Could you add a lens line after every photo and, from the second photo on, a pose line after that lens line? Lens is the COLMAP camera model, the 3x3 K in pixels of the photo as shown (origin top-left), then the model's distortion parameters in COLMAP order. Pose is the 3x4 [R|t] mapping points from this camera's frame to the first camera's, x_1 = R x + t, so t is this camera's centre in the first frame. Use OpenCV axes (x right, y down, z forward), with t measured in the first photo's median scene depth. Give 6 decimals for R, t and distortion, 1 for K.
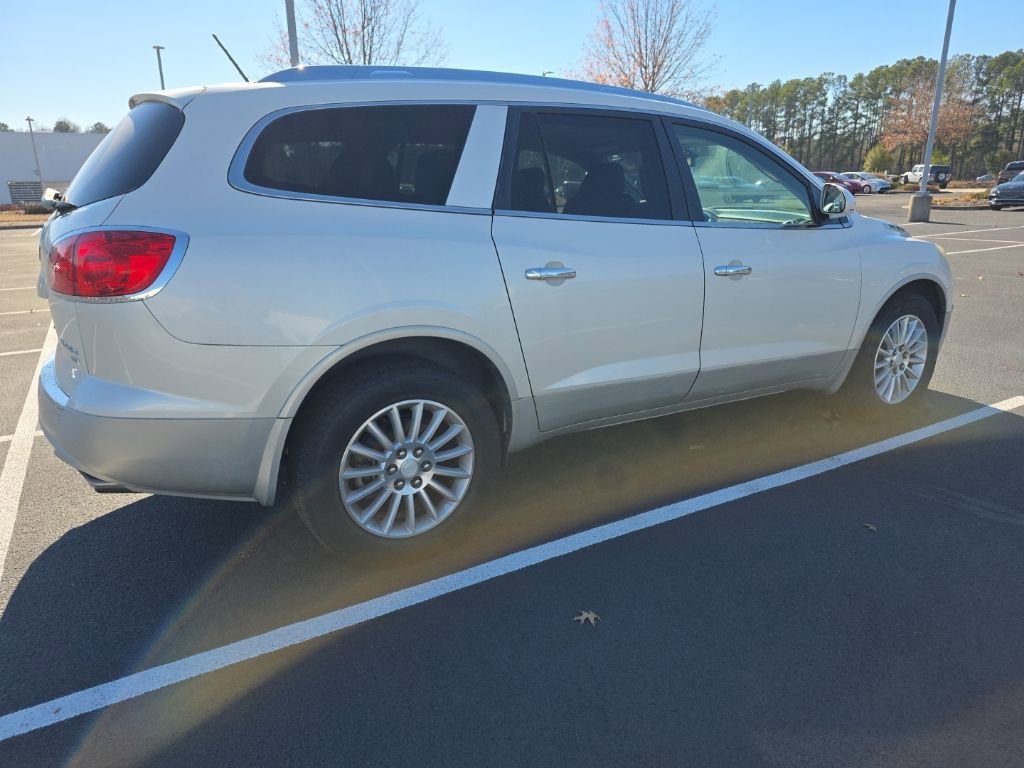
lens RADIAL K [[714.3, 0, 505.7], [0, 714.3, 379.4], [0, 0, 1]] dist [0.049920, -0.029406]
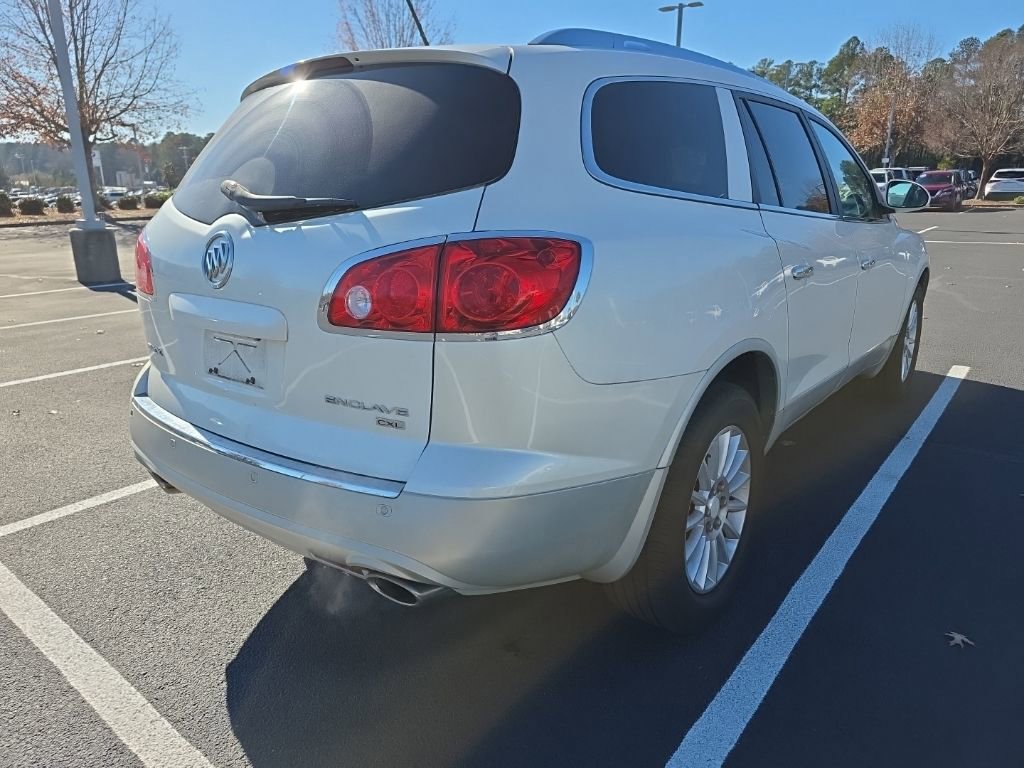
lens RADIAL K [[714.3, 0, 487.8], [0, 714.3, 369.5], [0, 0, 1]] dist [0.049920, -0.029406]
pose [[0.935621, -0.089017, 0.341597, -0.618778], [0.095797, 0.995396, -0.002991, -0.059191], [-0.339758, 0.035522, 0.939842, 0.269832]]
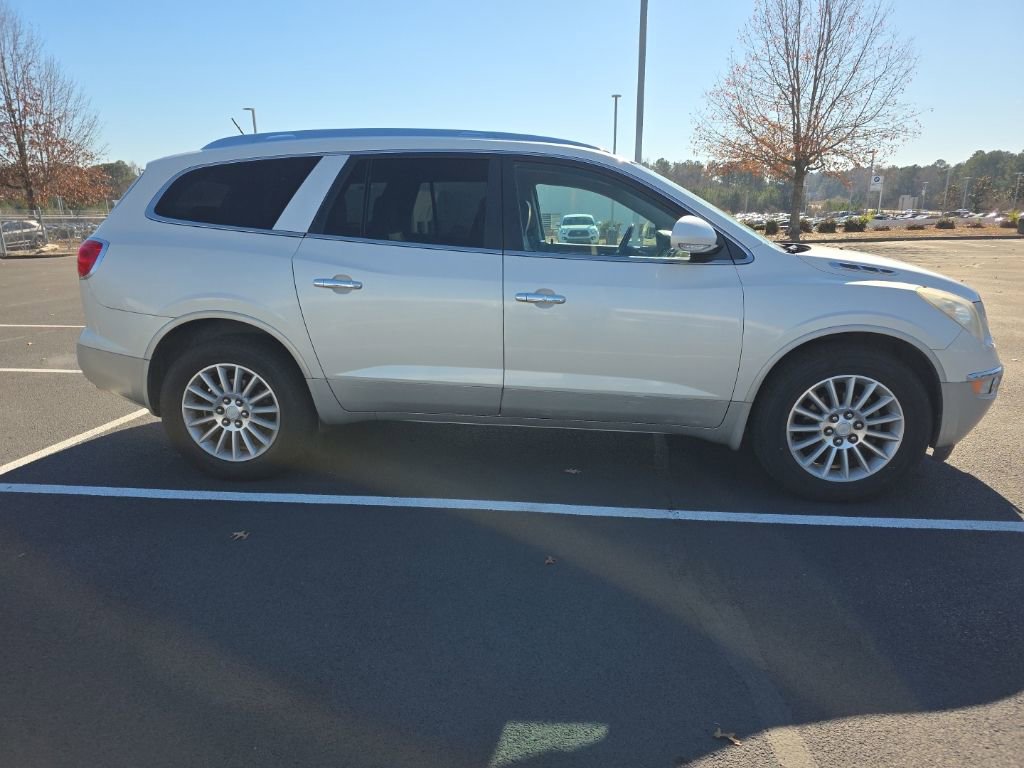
lens RADIAL K [[714.3, 0, 507.7], [0, 714.3, 385.2], [0, 0, 1]] dist [0.049920, -0.029406]
pose [[0.791192, 0.145501, -0.594008, 1.066019], [-0.163261, 0.986288, 0.024133, -0.049097], [0.589374, 0.077884, 0.804097, 0.157797]]
